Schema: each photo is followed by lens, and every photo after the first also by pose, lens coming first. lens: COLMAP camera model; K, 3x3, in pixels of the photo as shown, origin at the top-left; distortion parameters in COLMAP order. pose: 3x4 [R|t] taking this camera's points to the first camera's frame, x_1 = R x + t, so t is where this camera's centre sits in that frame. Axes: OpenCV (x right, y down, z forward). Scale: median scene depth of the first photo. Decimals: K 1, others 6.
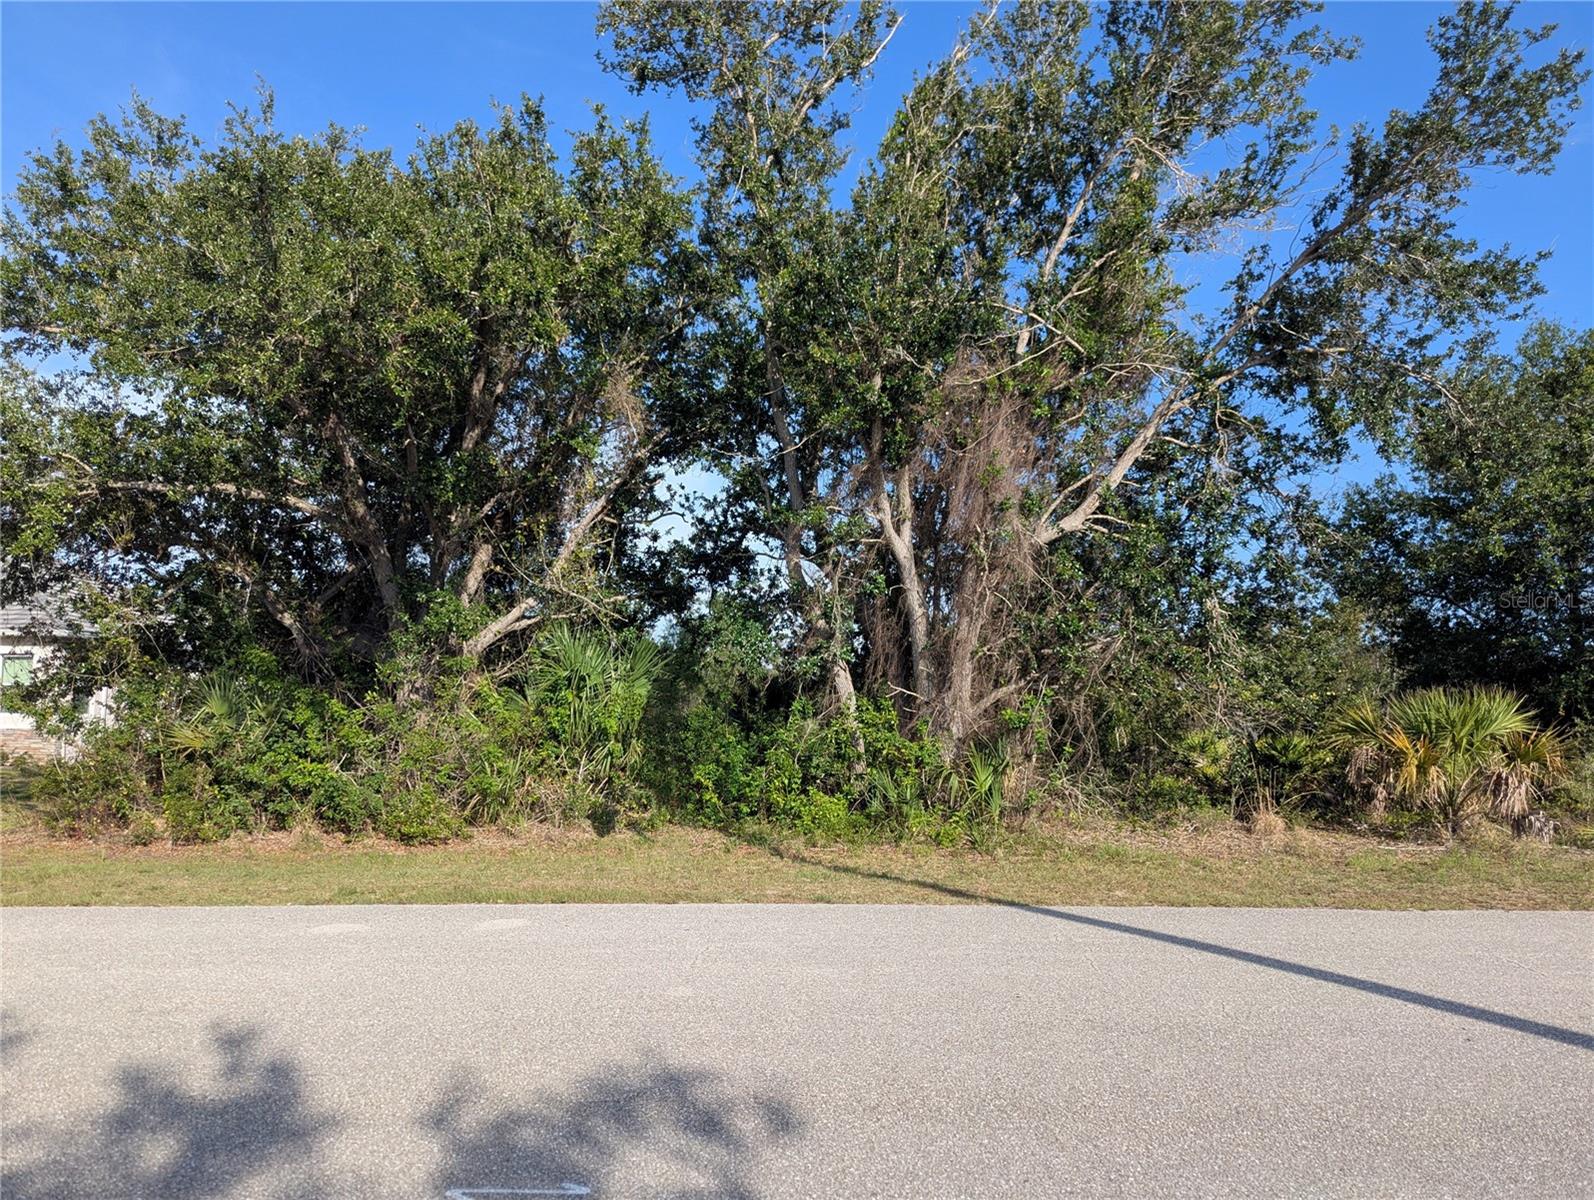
lens RADIAL K [[1120.4, 0, 799.9], [0, 1120.4, 598.5], [0, 0, 1]] dist [0.058935, -0.050078]
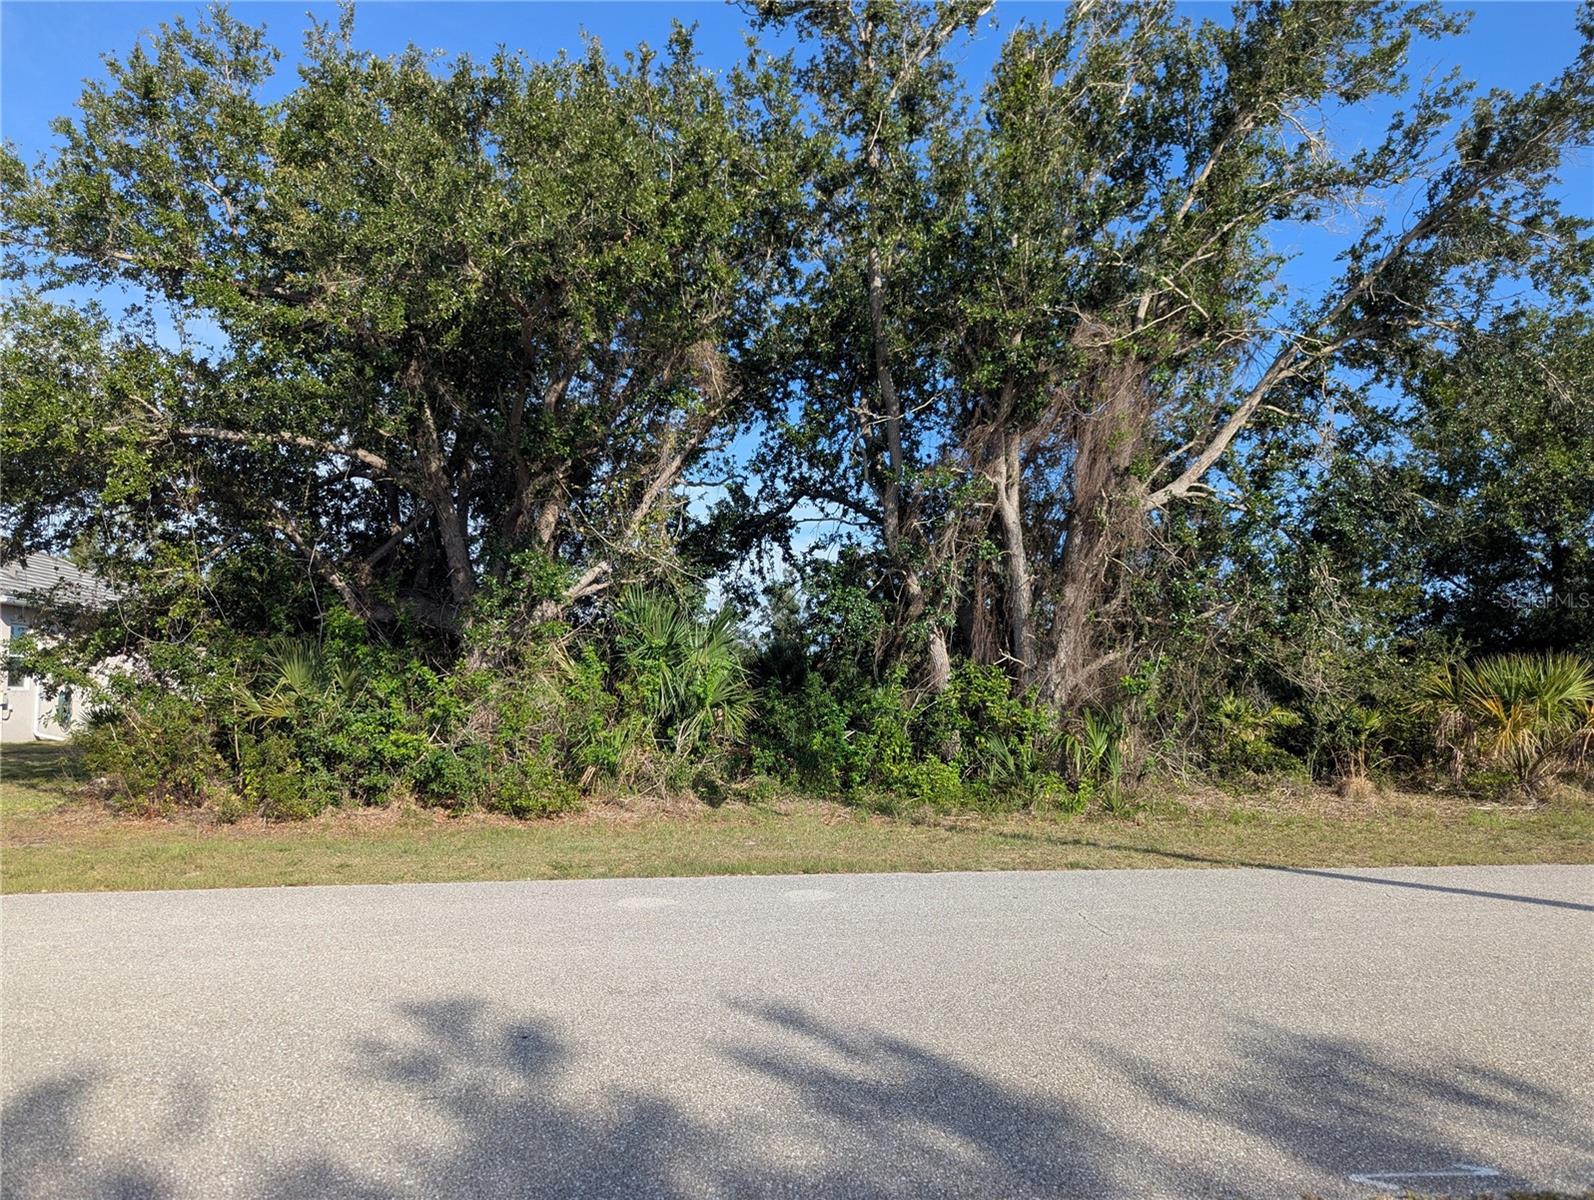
lens RADIAL K [[1120.4, 0, 792.7], [0, 1120.4, 598.9], [0, 0, 1]] dist [0.058935, -0.050078]
pose [[0.994213, 0.005615, 0.107280, -0.212765], [-0.007963, 0.999738, 0.021469, 0.011289], [-0.107132, -0.022199, 0.993997, 0.039600]]
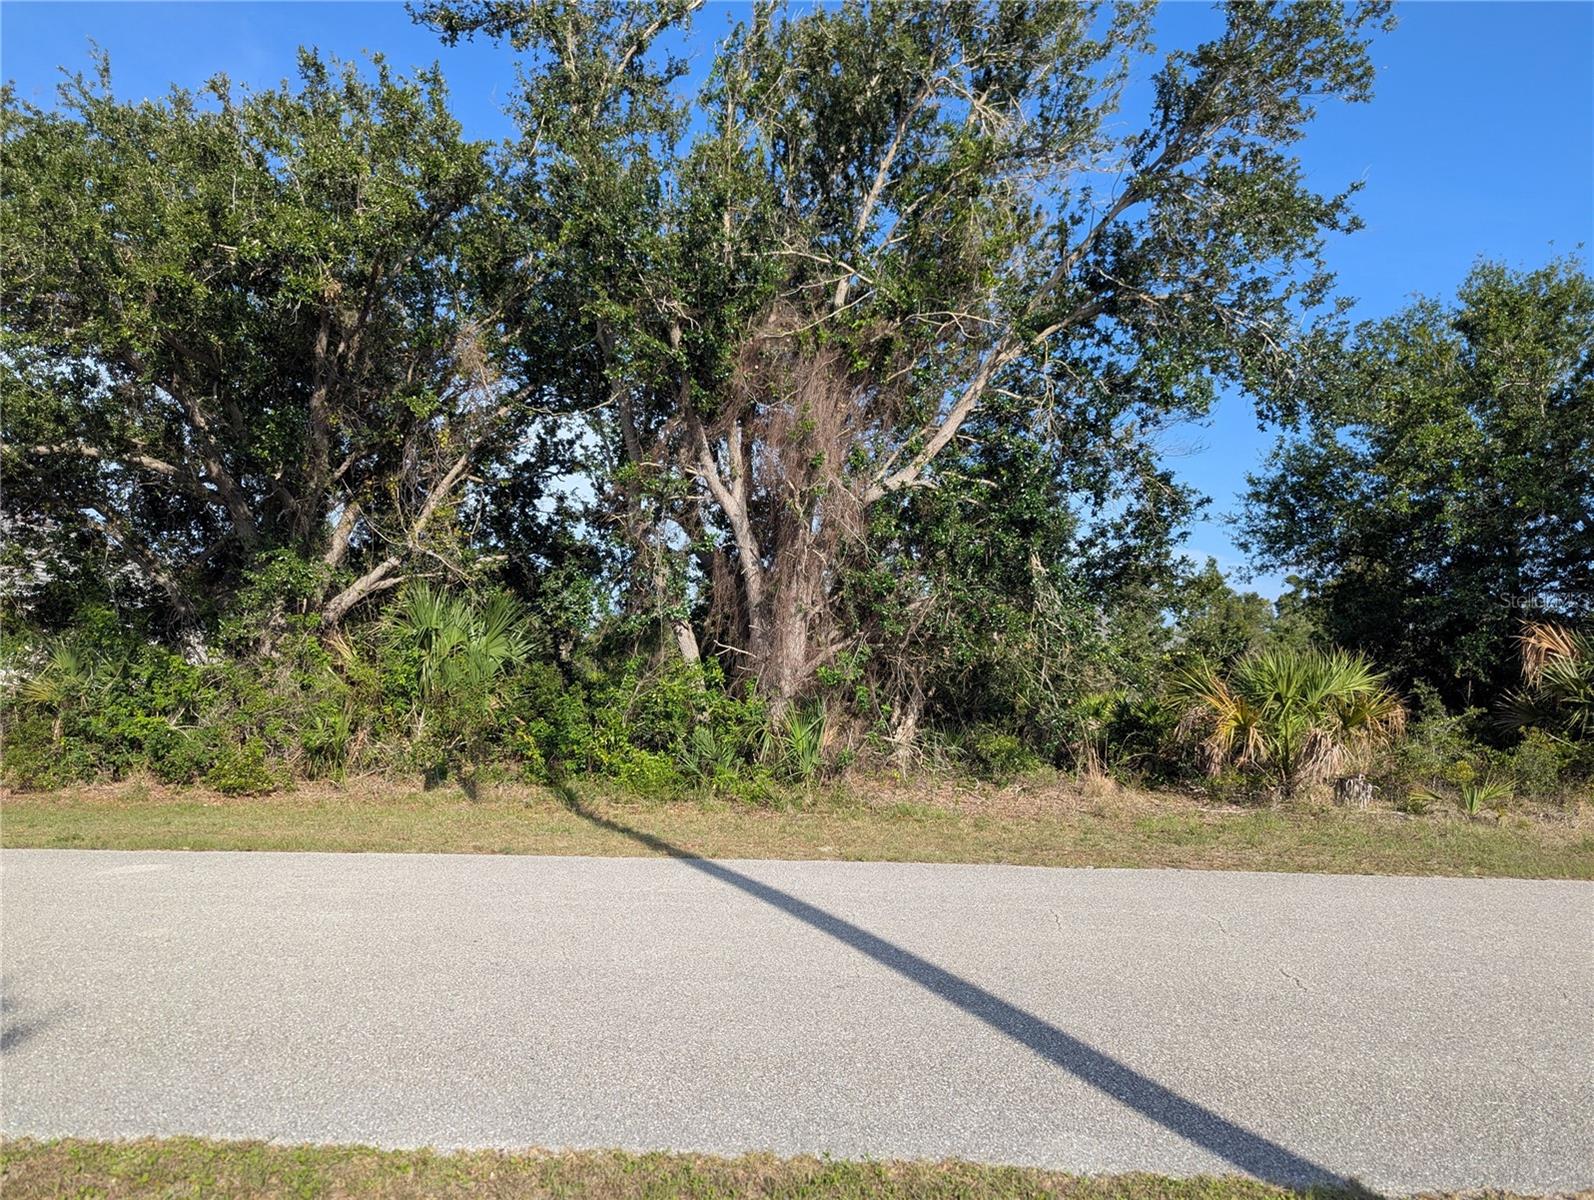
lens RADIAL K [[1120.4, 0, 800.4], [0, 1120.4, 606.1], [0, 0, 1]] dist [0.058935, -0.050078]
pose [[0.997820, 0.001074, -0.065983, 0.225744], [0.001318, 0.999344, 0.036197, 0.008607], [0.065978, -0.036206, 0.997164, 0.013514]]
